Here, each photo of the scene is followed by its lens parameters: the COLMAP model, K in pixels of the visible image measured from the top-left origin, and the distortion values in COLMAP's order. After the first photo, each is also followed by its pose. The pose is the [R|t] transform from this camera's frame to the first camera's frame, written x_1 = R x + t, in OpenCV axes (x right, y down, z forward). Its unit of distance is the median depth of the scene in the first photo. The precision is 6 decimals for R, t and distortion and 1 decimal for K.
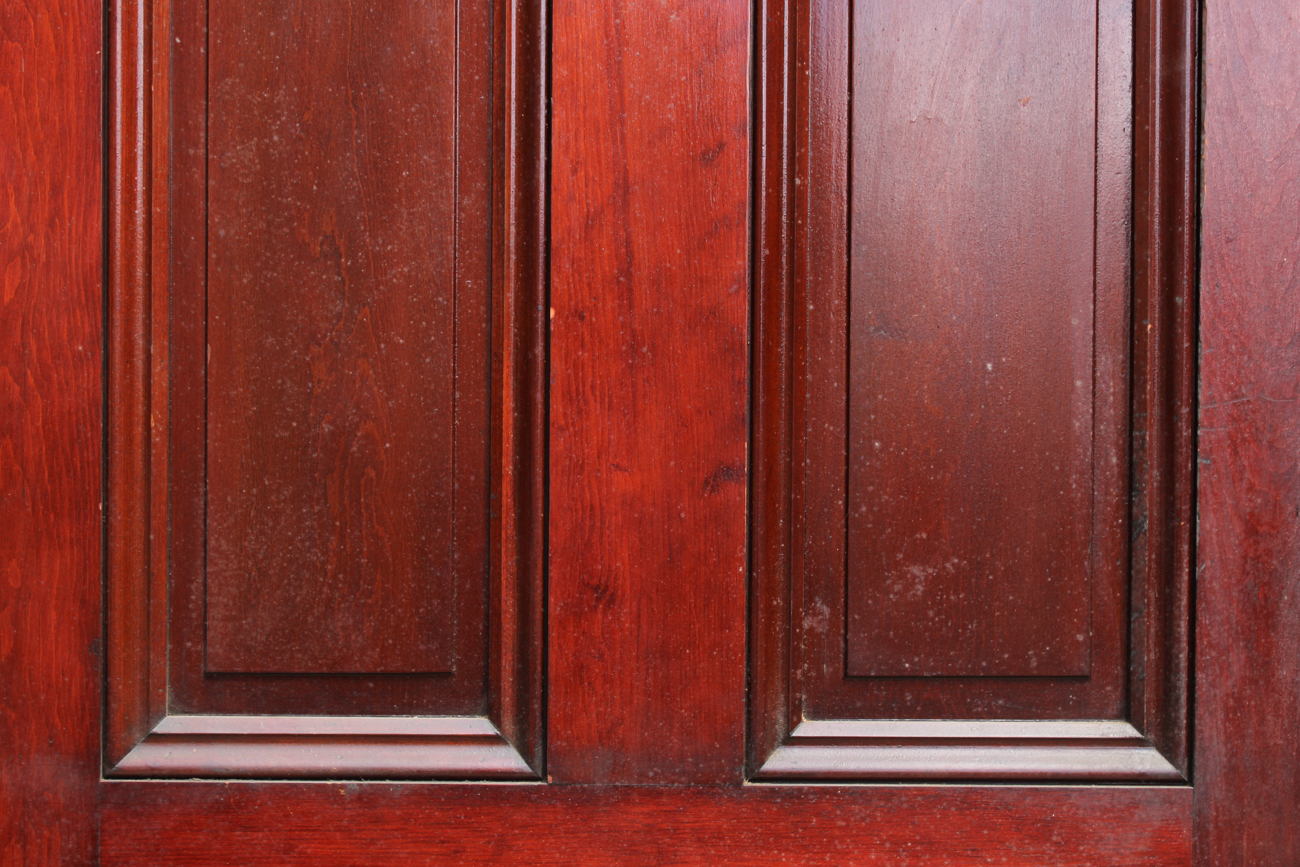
lens RADIAL K [[2085.3, 0, 650.4], [0, 2085.3, 419.6], [0, 0, 1]] dist [0.078727, 0.000000]
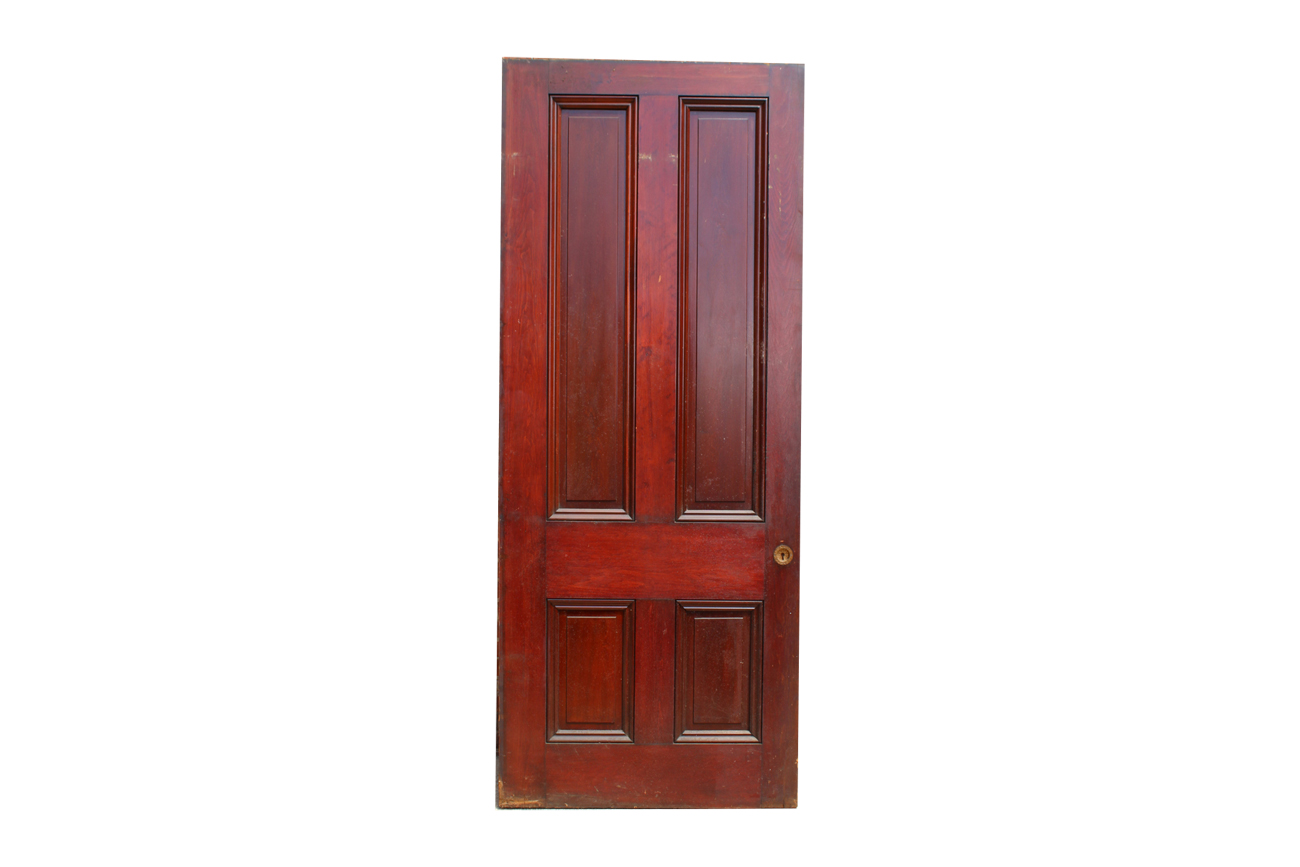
lens RADIAL K [[1357.5, 0, 646.1], [0, 1357.5, 435.2], [0, 0, 1]] dist [0.069292, 0.000000]
pose [[0.999501, -0.000004, -0.031583, 0.078493], [0.001651, 0.998639, 0.052121, -0.201964], [0.031539, -0.052147, 0.998141, -2.221132]]
